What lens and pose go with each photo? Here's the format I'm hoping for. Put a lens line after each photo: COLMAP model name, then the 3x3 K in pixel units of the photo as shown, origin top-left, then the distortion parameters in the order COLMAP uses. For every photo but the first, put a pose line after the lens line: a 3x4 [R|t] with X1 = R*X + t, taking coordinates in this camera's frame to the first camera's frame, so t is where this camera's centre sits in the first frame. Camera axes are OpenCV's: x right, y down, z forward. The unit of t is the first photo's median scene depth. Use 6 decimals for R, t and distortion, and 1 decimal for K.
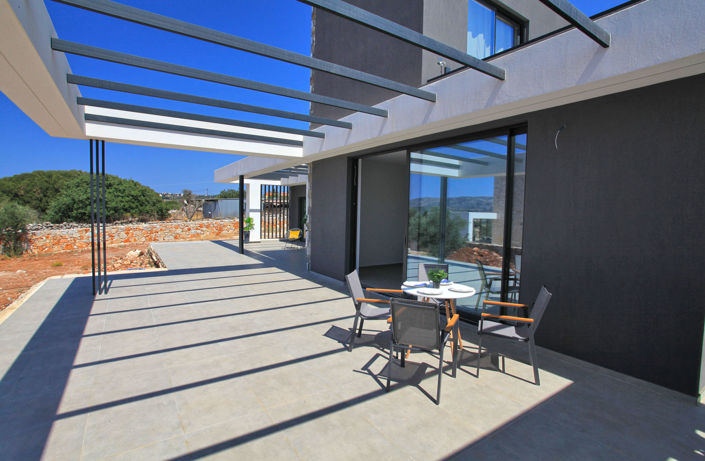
lens RADIAL K [[341.9, 0, 352.5], [0, 341.9, 230.5], [0, 0, 1]] dist [-0.003505, -0.000348]
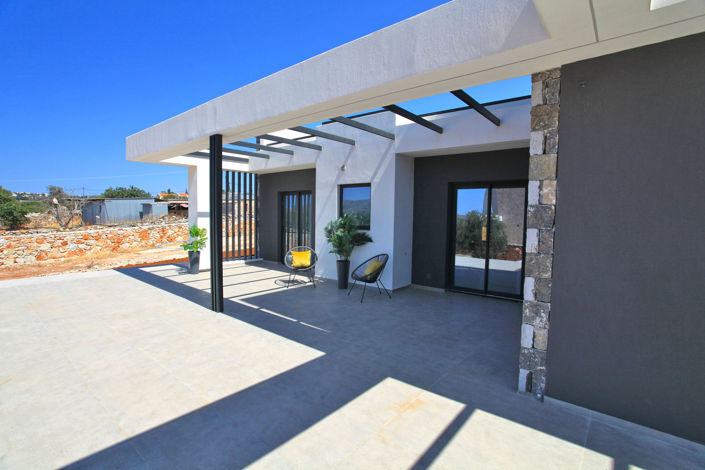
lens RADIAL K [[340.2, 0, 355.9], [0, 340.2, 236.1], [0, 0, 1]] dist [-0.062451, 0.027664]
pose [[0.957736, -0.020604, 0.286908, -0.212313], [0.017576, 0.999759, 0.013126, -0.025303], [-0.287110, -0.007528, 0.957868, 0.405460]]
